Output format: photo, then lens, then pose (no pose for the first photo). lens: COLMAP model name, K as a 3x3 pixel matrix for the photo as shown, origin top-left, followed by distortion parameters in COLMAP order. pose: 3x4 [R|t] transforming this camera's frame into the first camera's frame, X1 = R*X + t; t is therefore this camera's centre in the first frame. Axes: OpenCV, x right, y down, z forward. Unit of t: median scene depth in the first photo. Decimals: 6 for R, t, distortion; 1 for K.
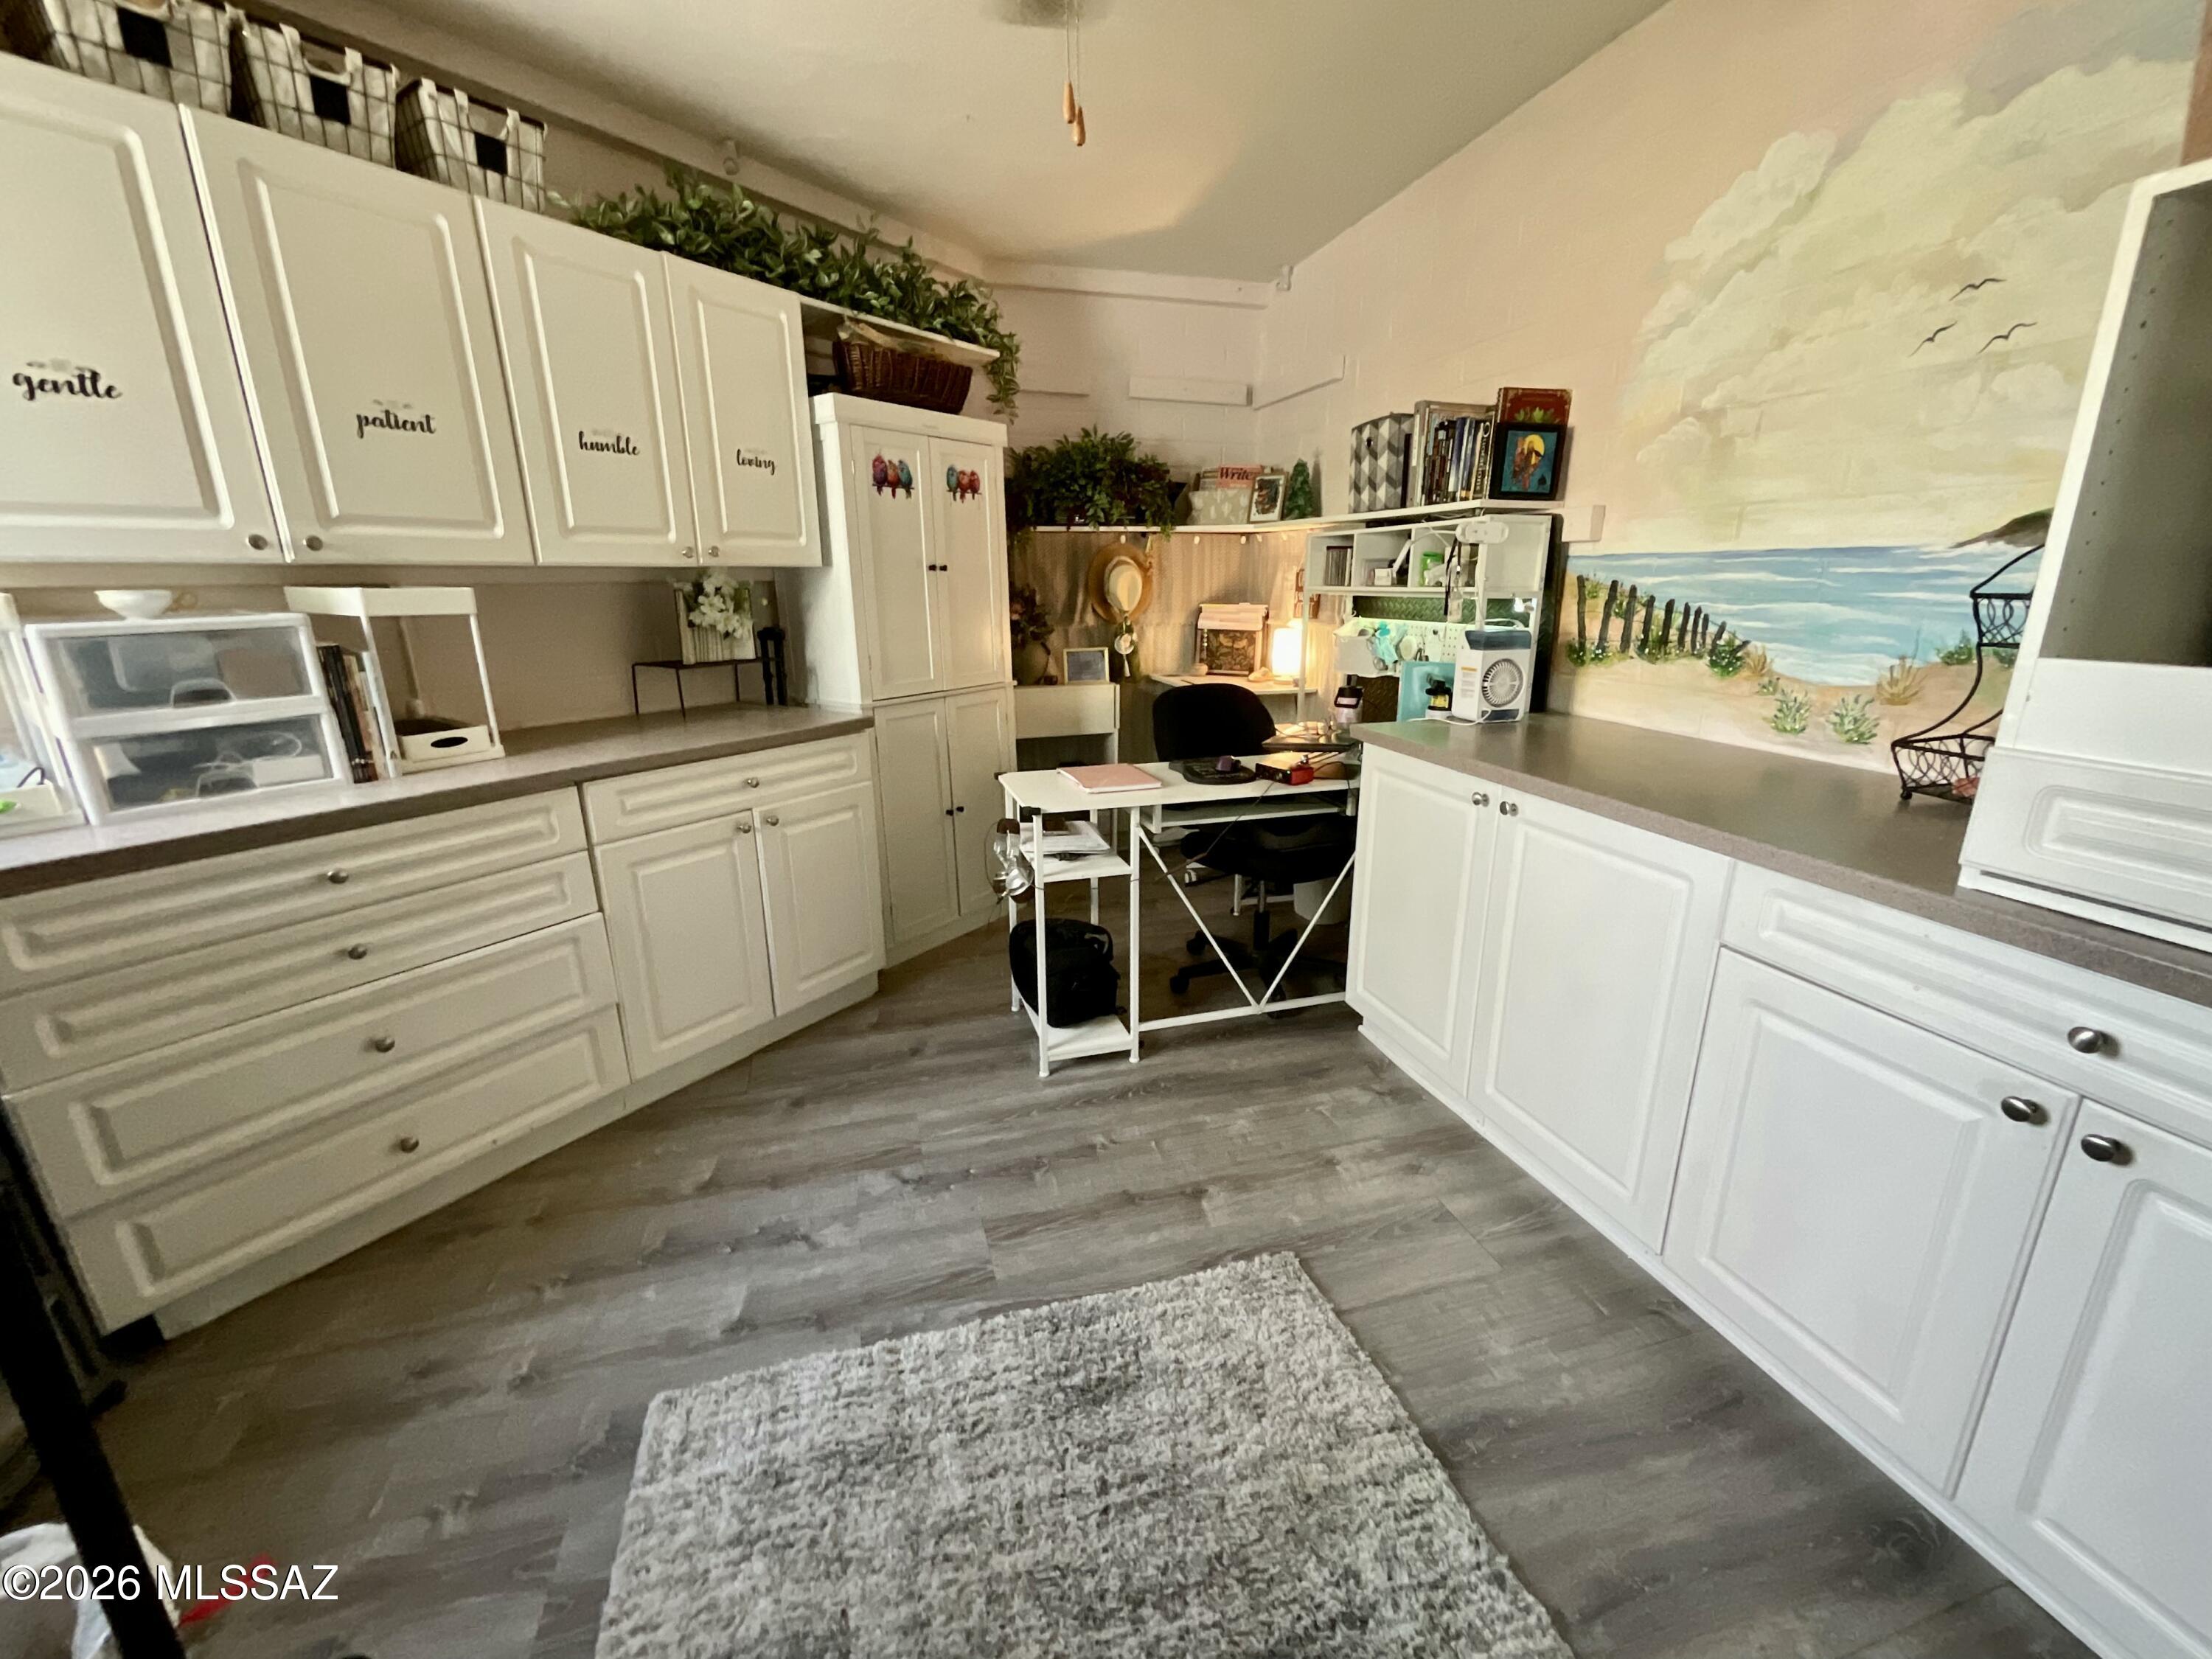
lens RADIAL K [[889.6, 0, 1109.2], [0, 889.6, 834.6], [0, 0, 1]] dist [-0.006302, 0.002430]
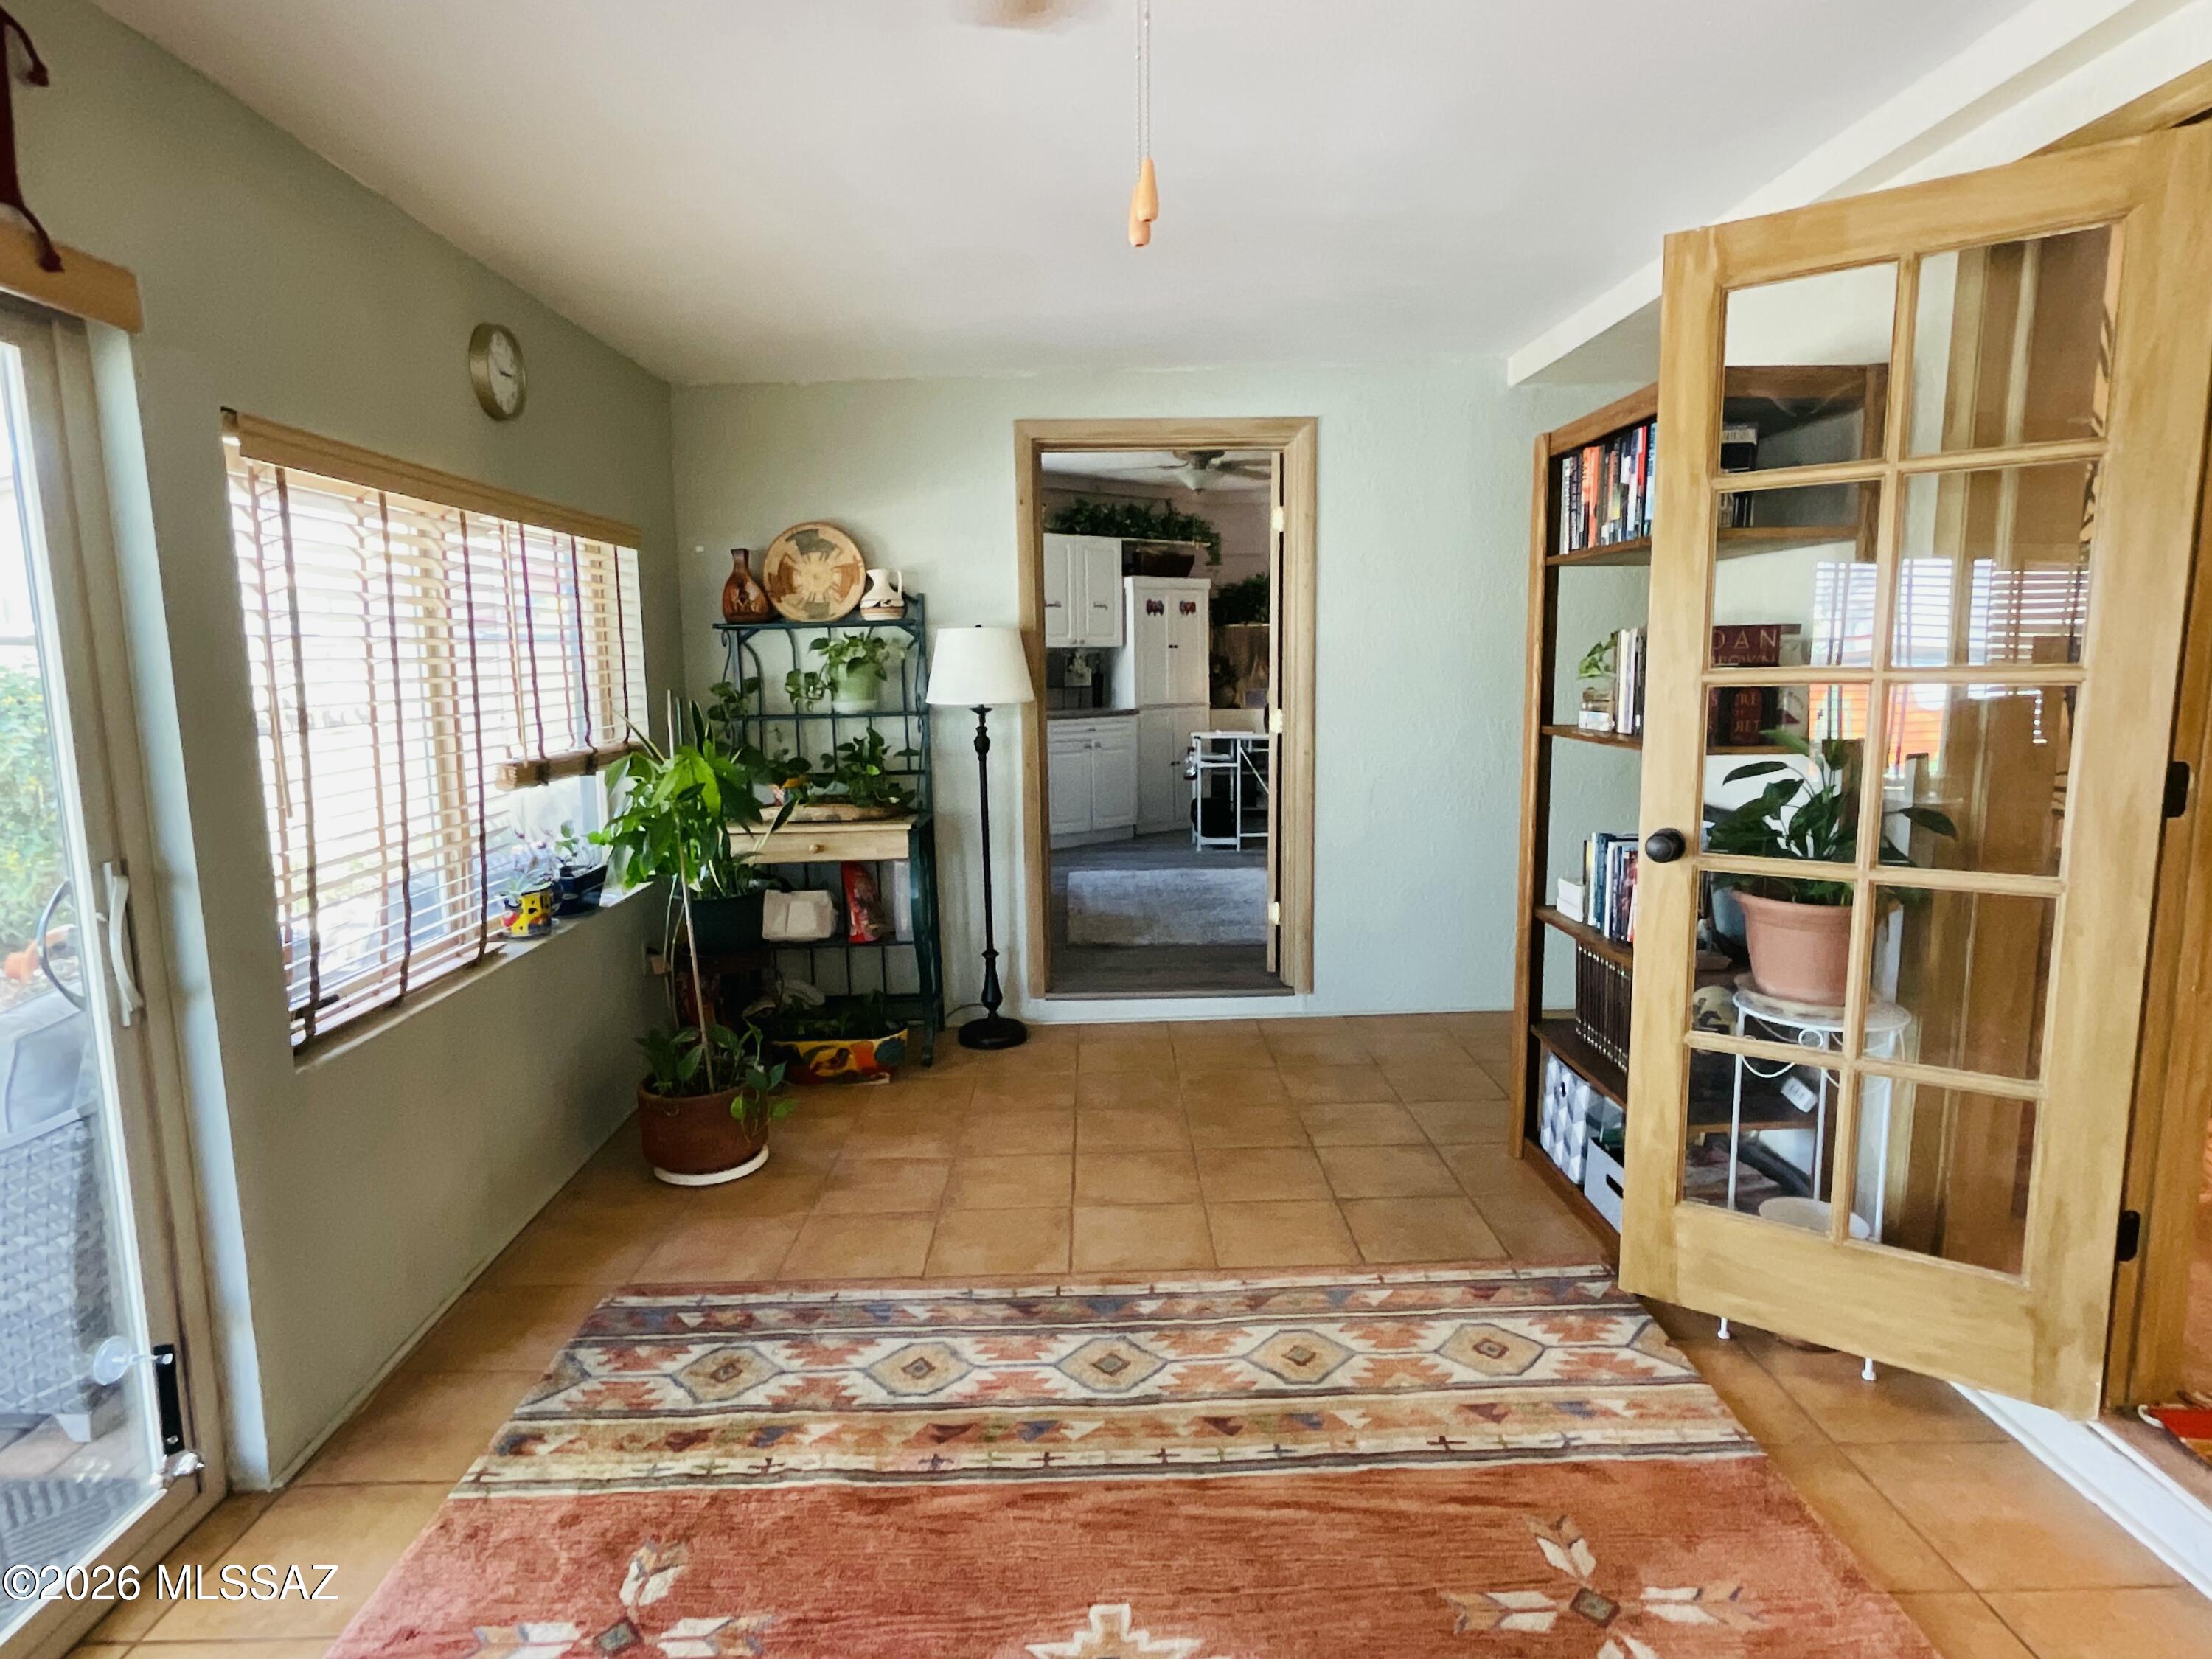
lens RADIAL K [[1229.7, 0, 1089.4], [0, 1229.7, 834.5], [0, 0, 1]] dist [0.008551, 0.002604]
pose [[0.957712, 0.034626, -0.285637, 0.556641], [-0.072088, 0.989946, -0.121697, 0.611474], [0.278552, 0.137142, 0.950579, -2.115539]]
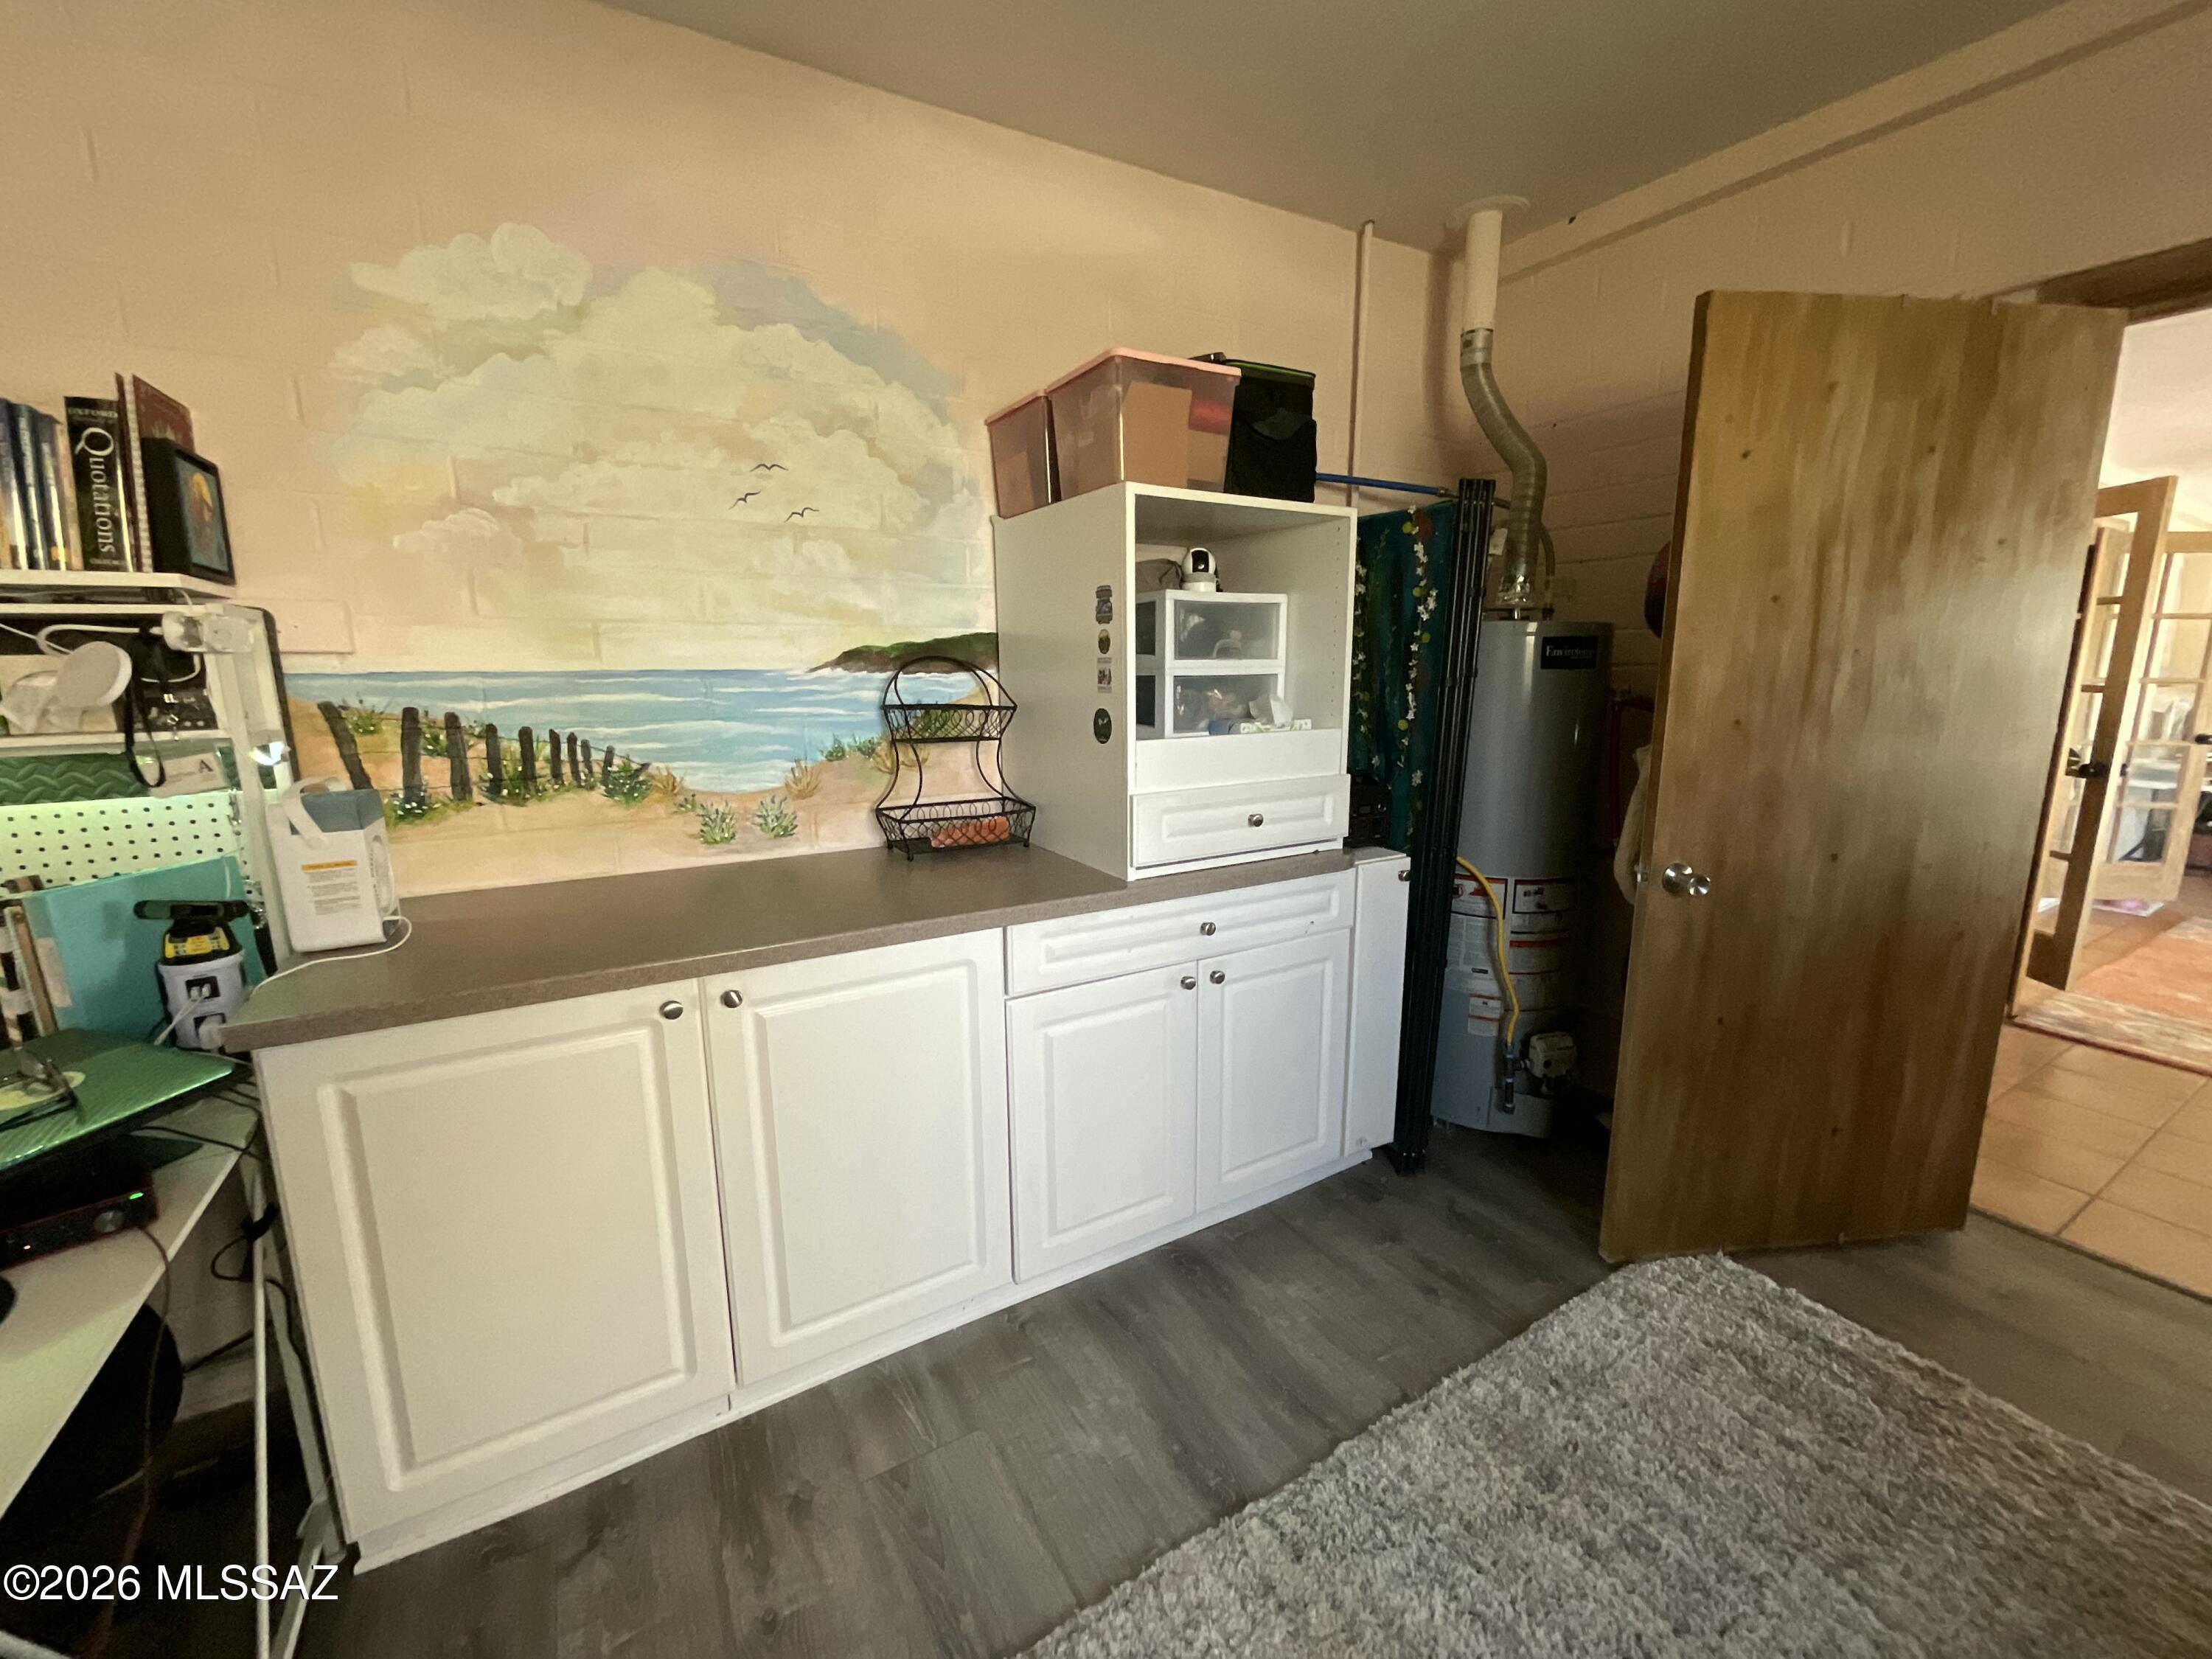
lens RADIAL K [[889.6, 0, 1101.7], [0, 889.6, 833.3], [0, 0, 1]] dist [-0.006302, 0.002430]
pose [[-0.243297, -0.170127, 0.954915, -0.287646], [0.278609, 0.930752, 0.236808, -0.215777], [-0.929077, 0.323662, -0.179050, 0.672683]]
